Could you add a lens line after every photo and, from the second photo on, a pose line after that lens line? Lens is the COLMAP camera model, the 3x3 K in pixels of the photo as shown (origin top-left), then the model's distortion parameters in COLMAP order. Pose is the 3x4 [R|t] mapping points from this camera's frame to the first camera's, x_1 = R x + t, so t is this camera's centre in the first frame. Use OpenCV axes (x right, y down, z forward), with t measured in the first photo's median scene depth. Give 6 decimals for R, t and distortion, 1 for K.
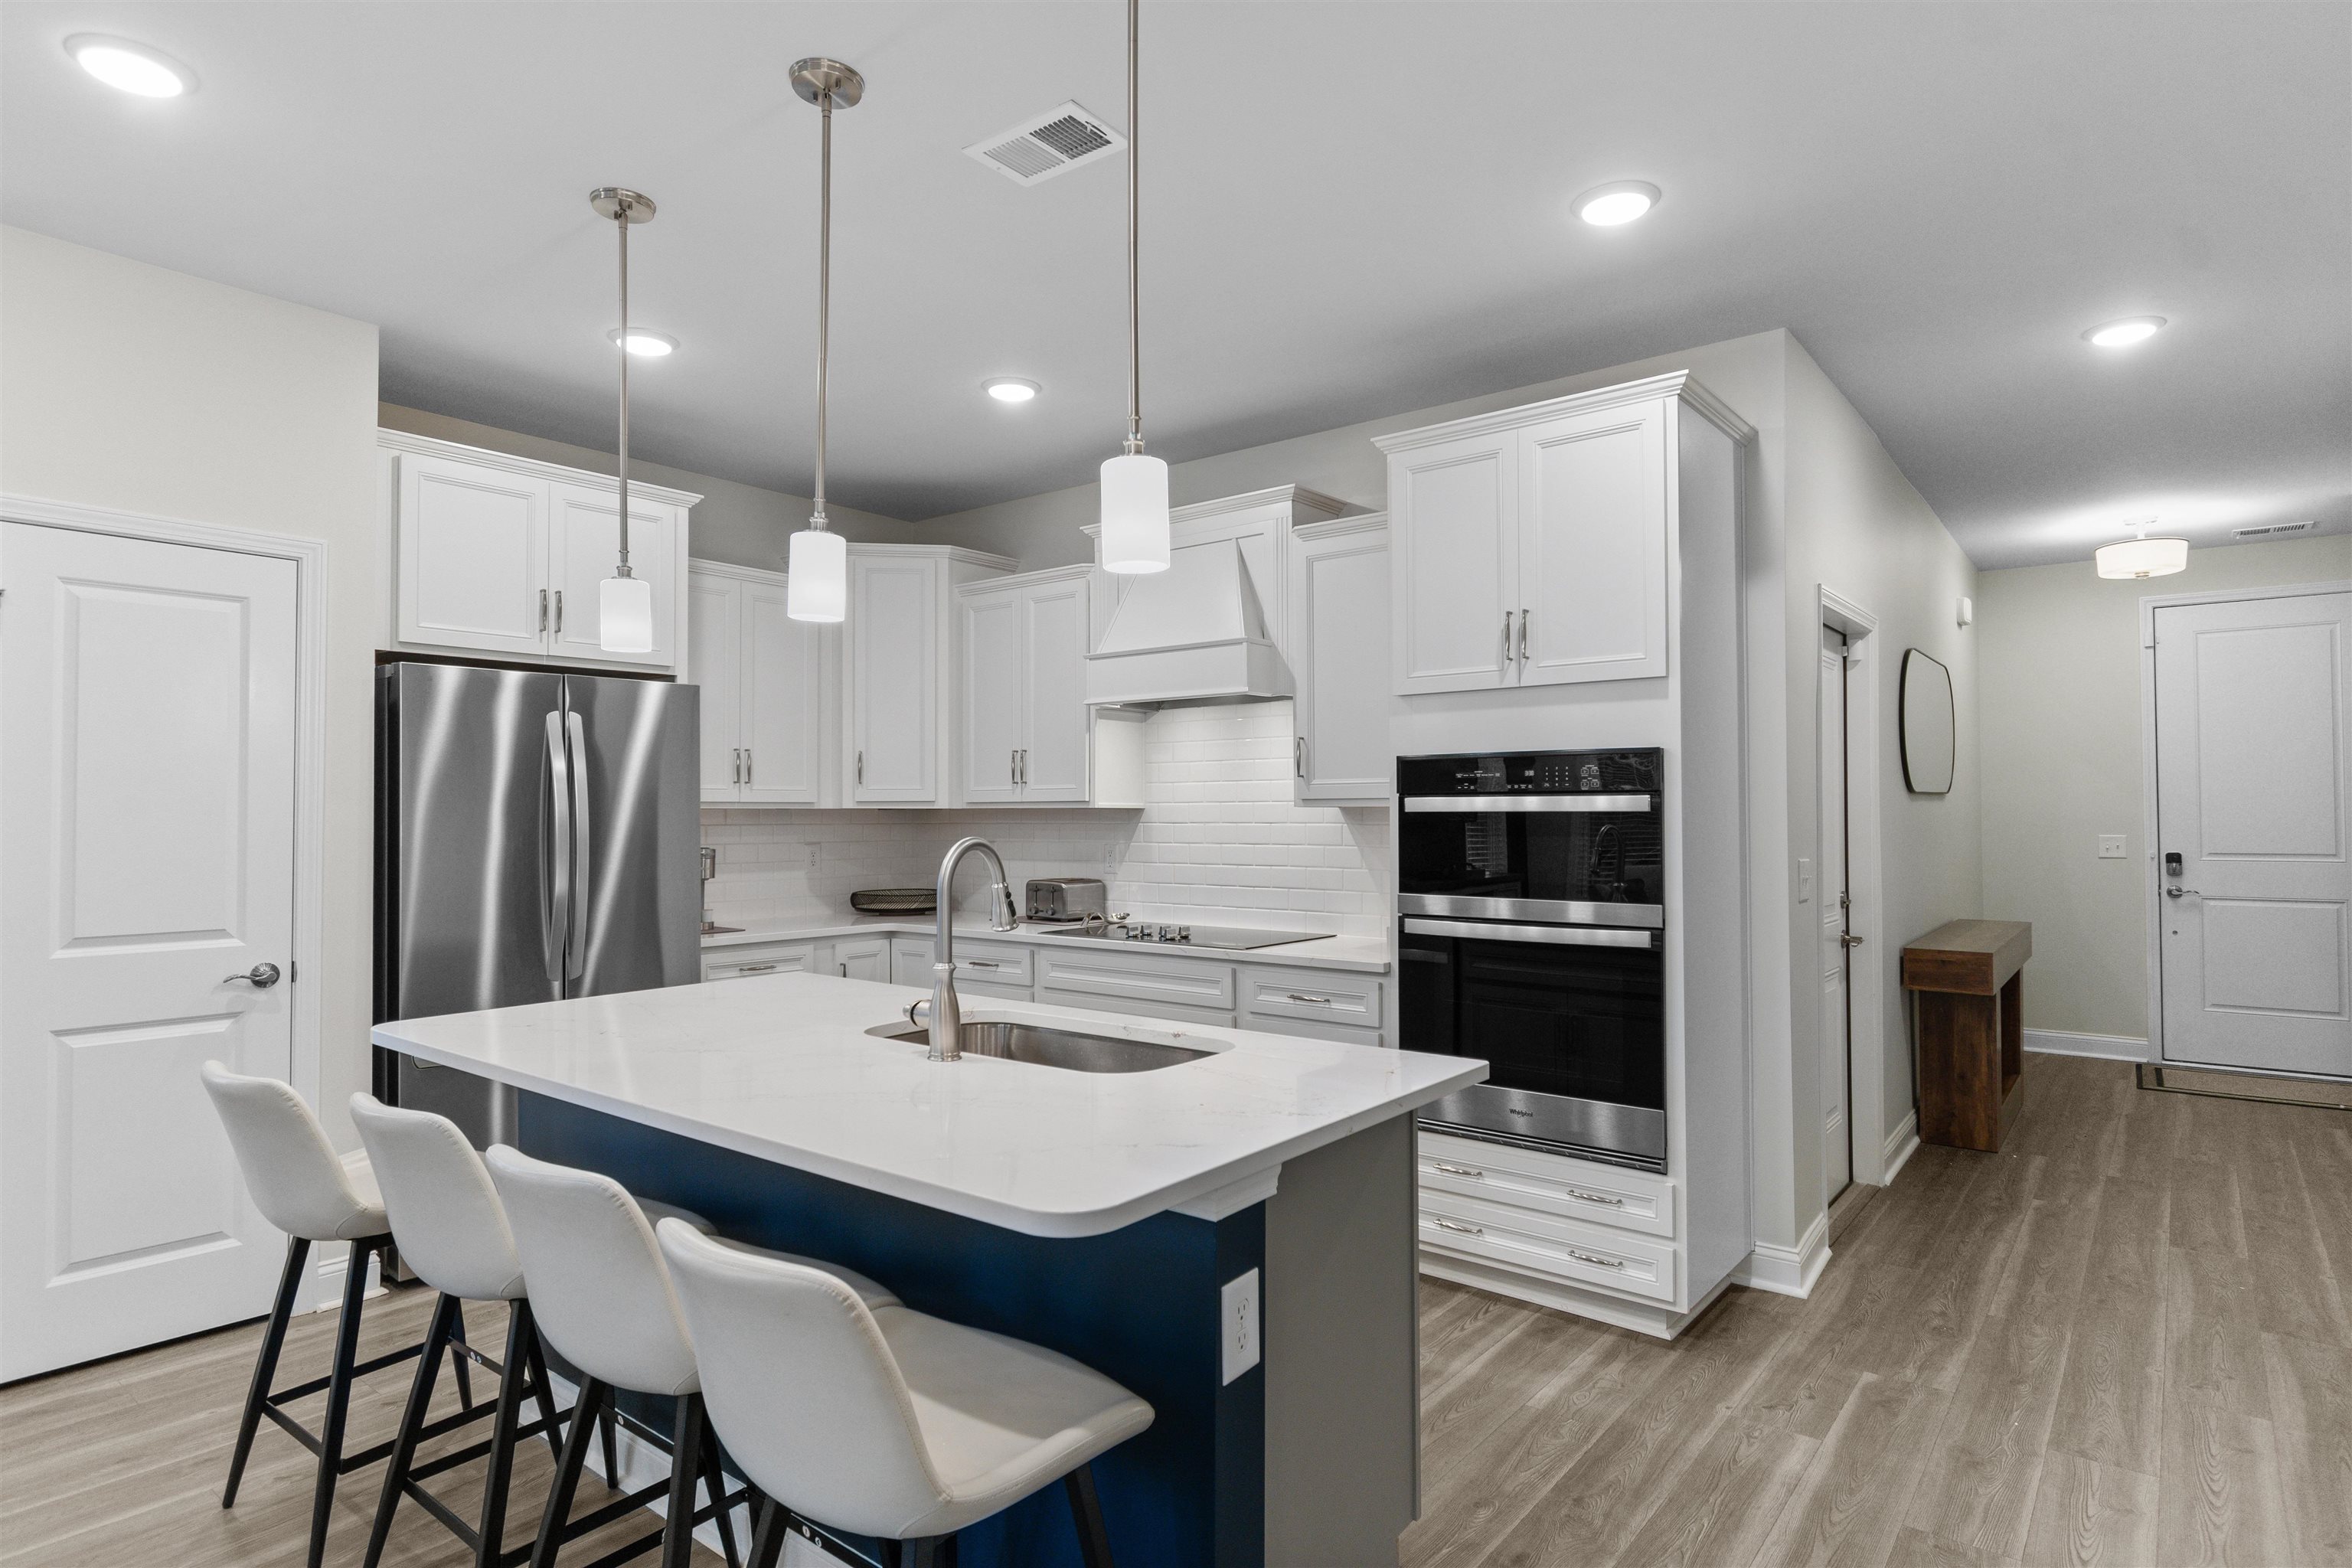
lens RADIAL K [[1262.4, 0, 1176.1], [0, 1262.4, 798.8], [0, 0, 1]] dist [-0.002159, -0.000103]
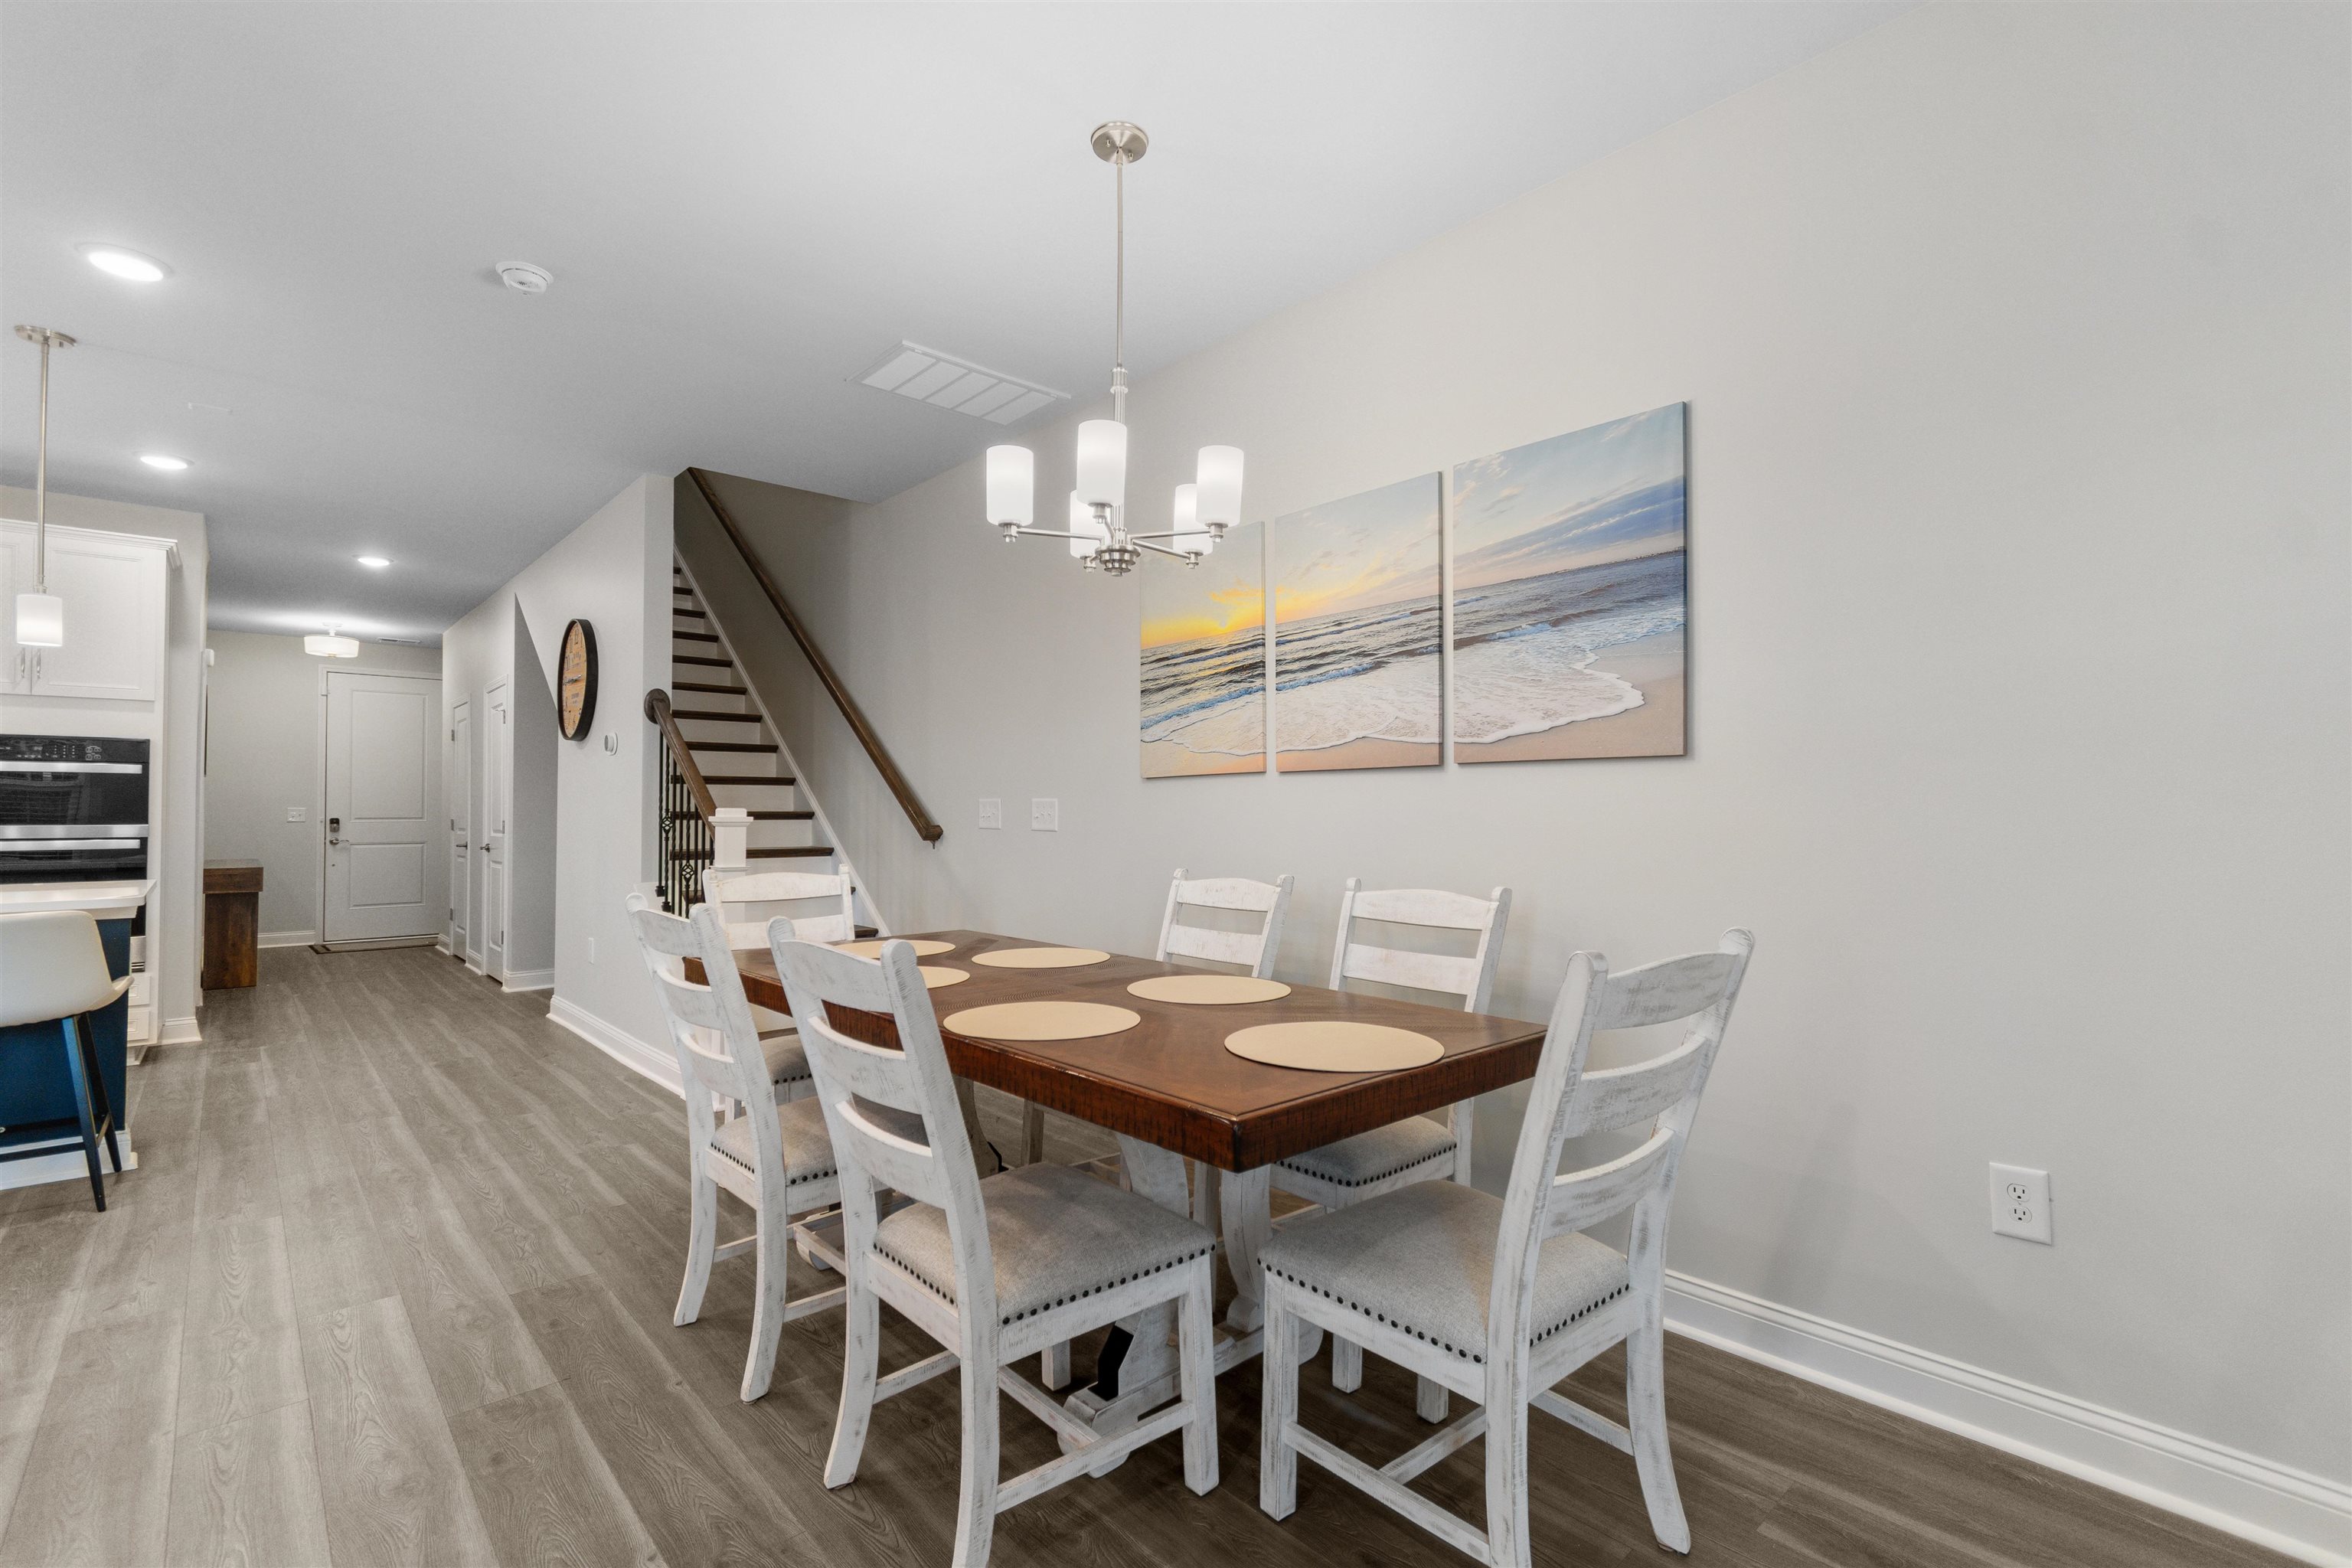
lens RADIAL K [[1032.7, 0, 1174.2], [0, 1032.7, 796.9], [0, 0, 1]] dist [-0.000453, 0.000255]
pose [[0.158931, 0.022891, 0.987024, -0.535291], [-0.019617, 0.999607, -0.020024, 0.027000], [-0.987095, -0.016180, 0.159318, -0.446103]]
